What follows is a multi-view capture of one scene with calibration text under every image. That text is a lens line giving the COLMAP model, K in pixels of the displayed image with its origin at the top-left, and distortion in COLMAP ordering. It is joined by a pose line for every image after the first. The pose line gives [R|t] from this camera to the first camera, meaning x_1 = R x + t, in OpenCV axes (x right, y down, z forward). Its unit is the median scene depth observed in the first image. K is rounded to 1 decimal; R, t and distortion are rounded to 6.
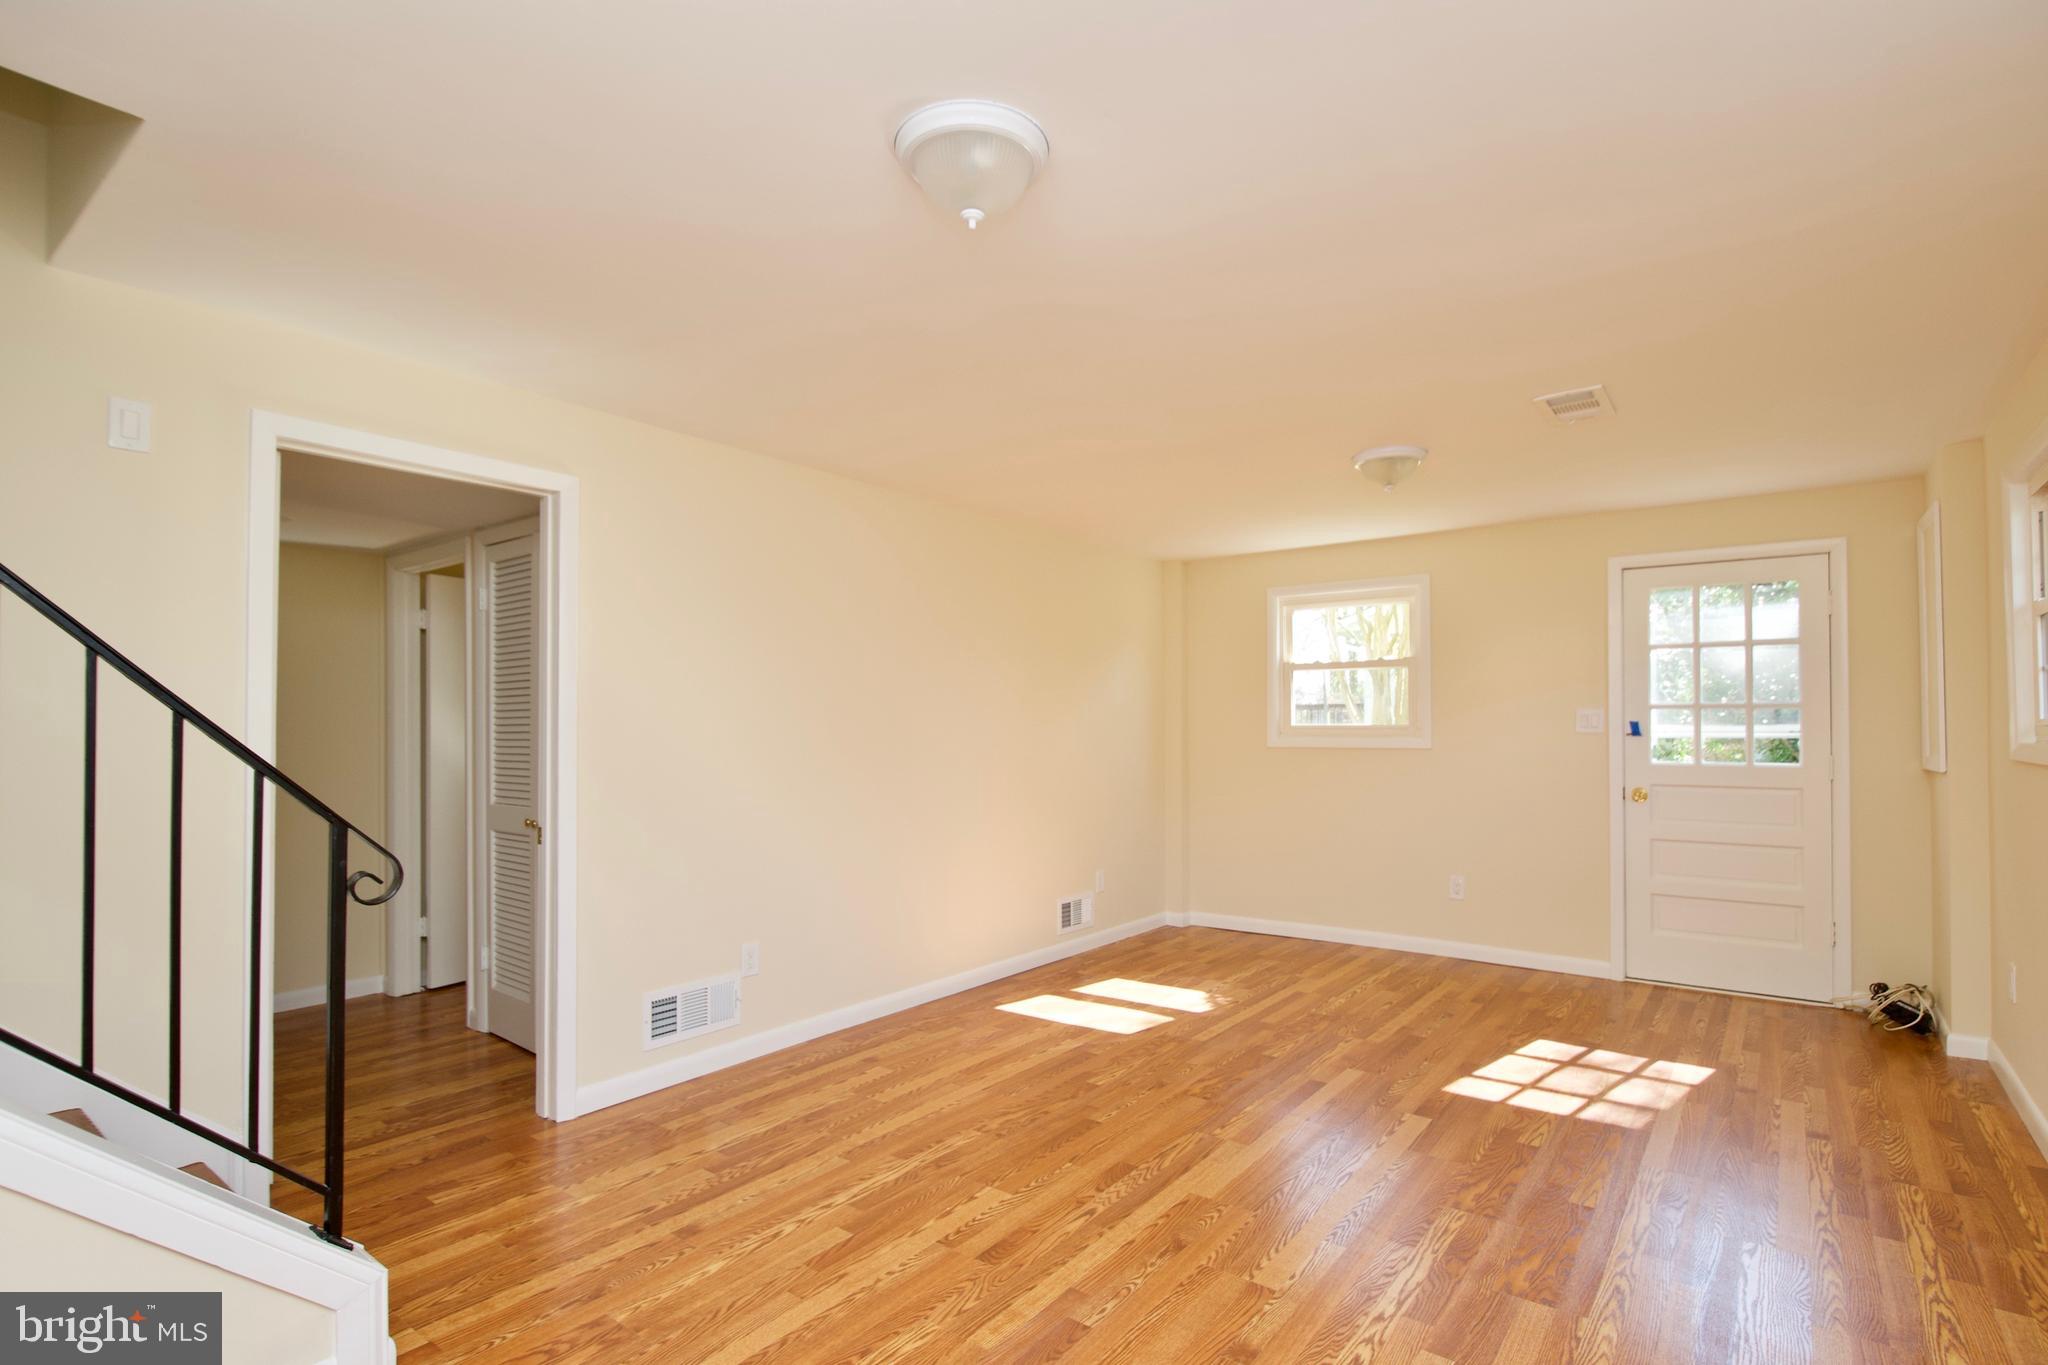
lens RADIAL K [[989.5, 0, 1037.6], [0, 989.5, 720.5], [0, 0, 1]] dist [0.009182, -0.016262]
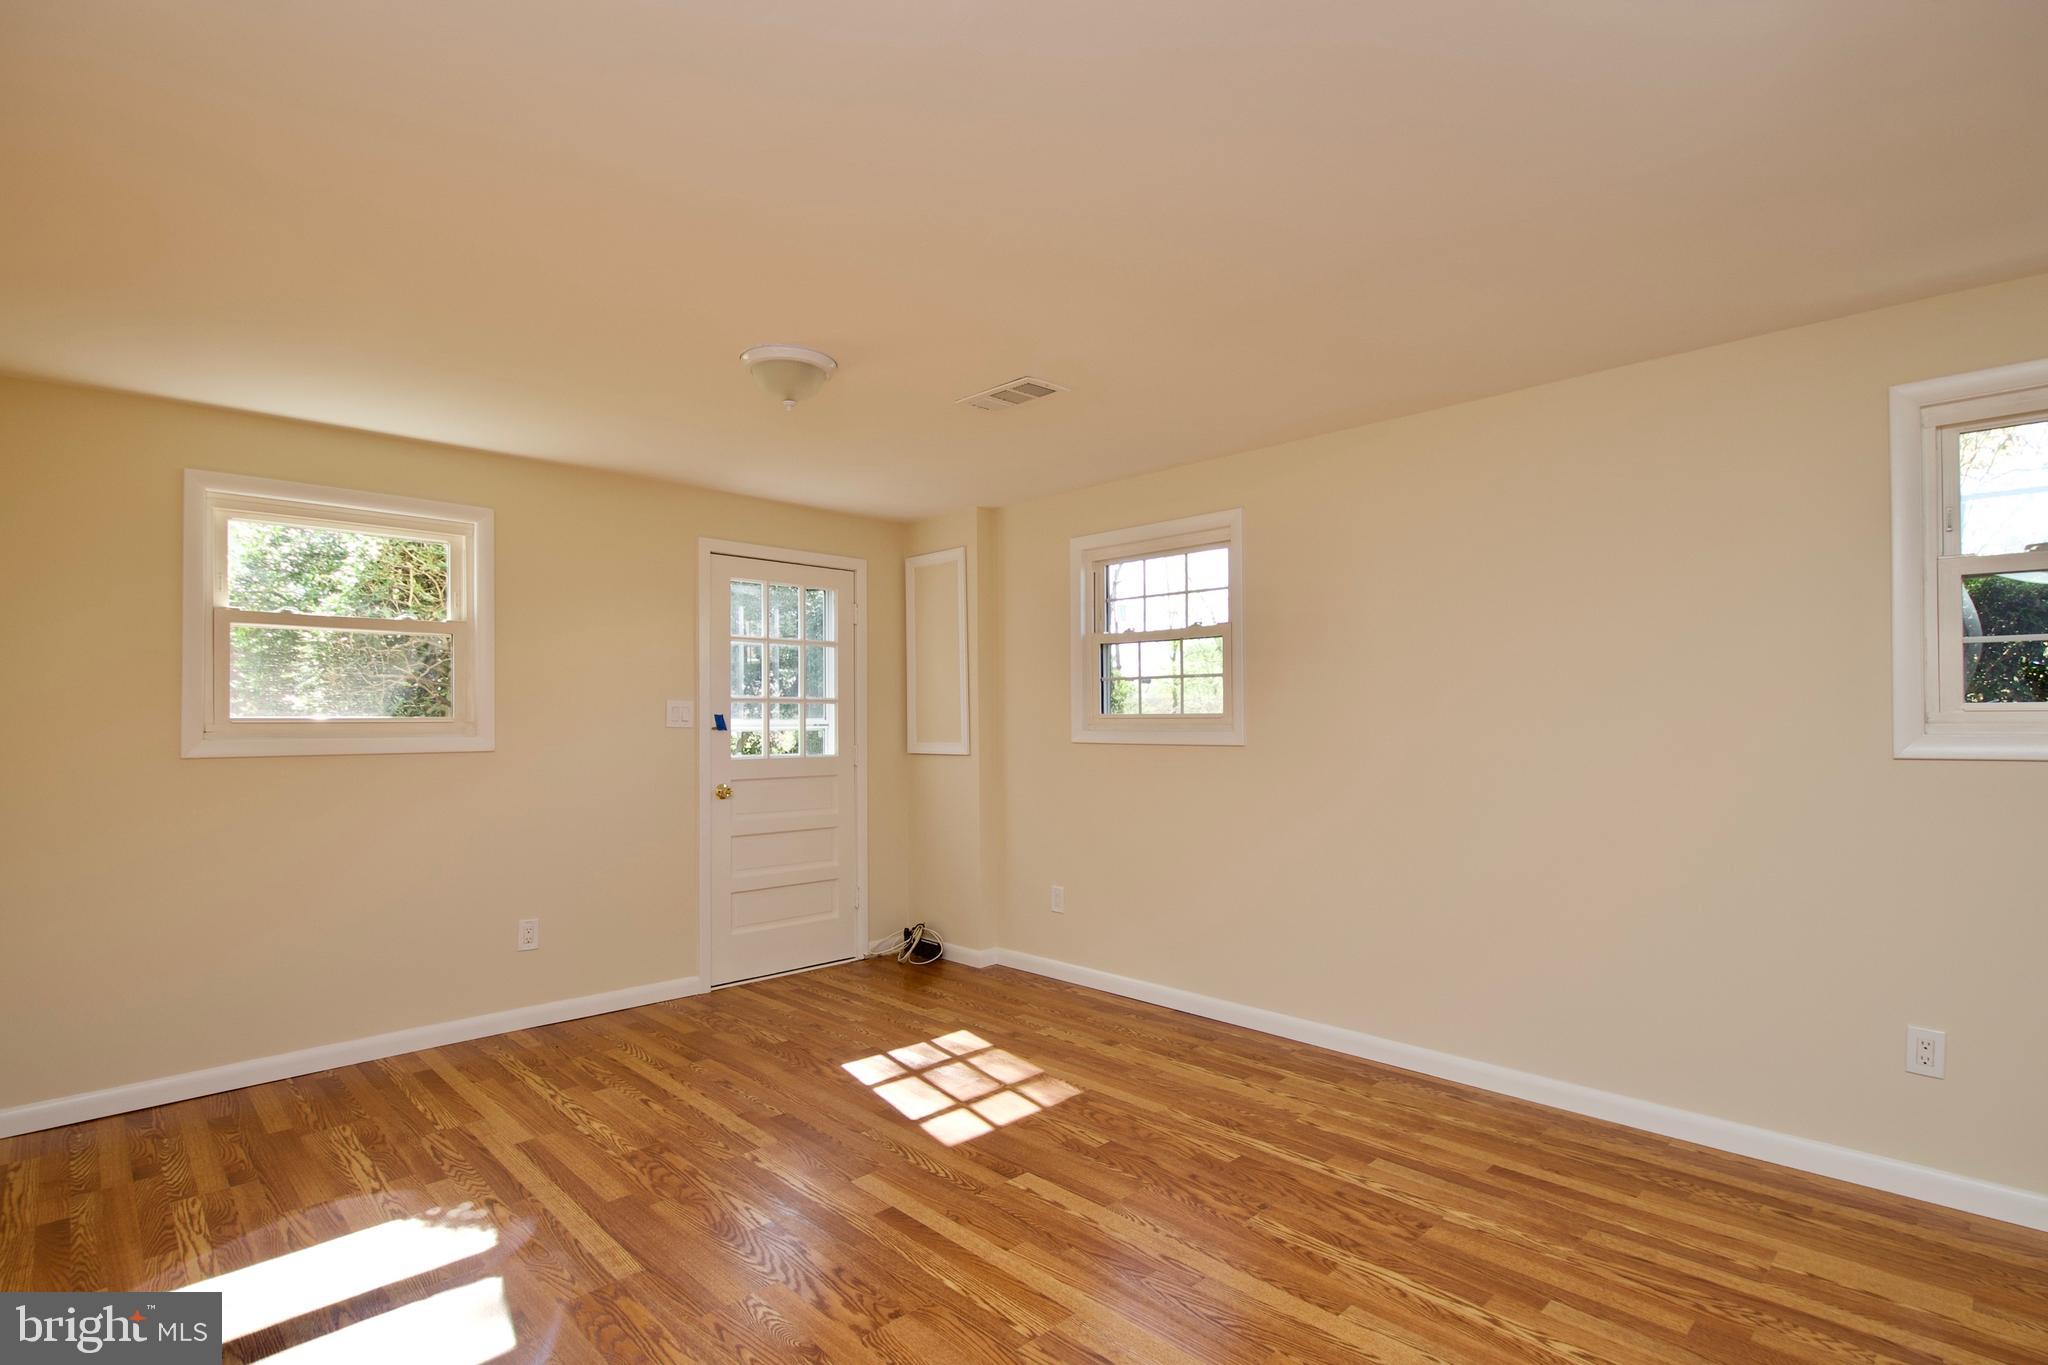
lens RADIAL K [[989.5, 0, 1037.6], [0, 989.5, 720.5], [0, 0, 1]] dist [0.009182, -0.016262]
pose [[0.145220, 0.002921, 0.989395, -0.348018], [-0.002746, 0.999993, -0.002549, 0.009386], [-0.989396, -0.002346, 0.145227, 0.667868]]
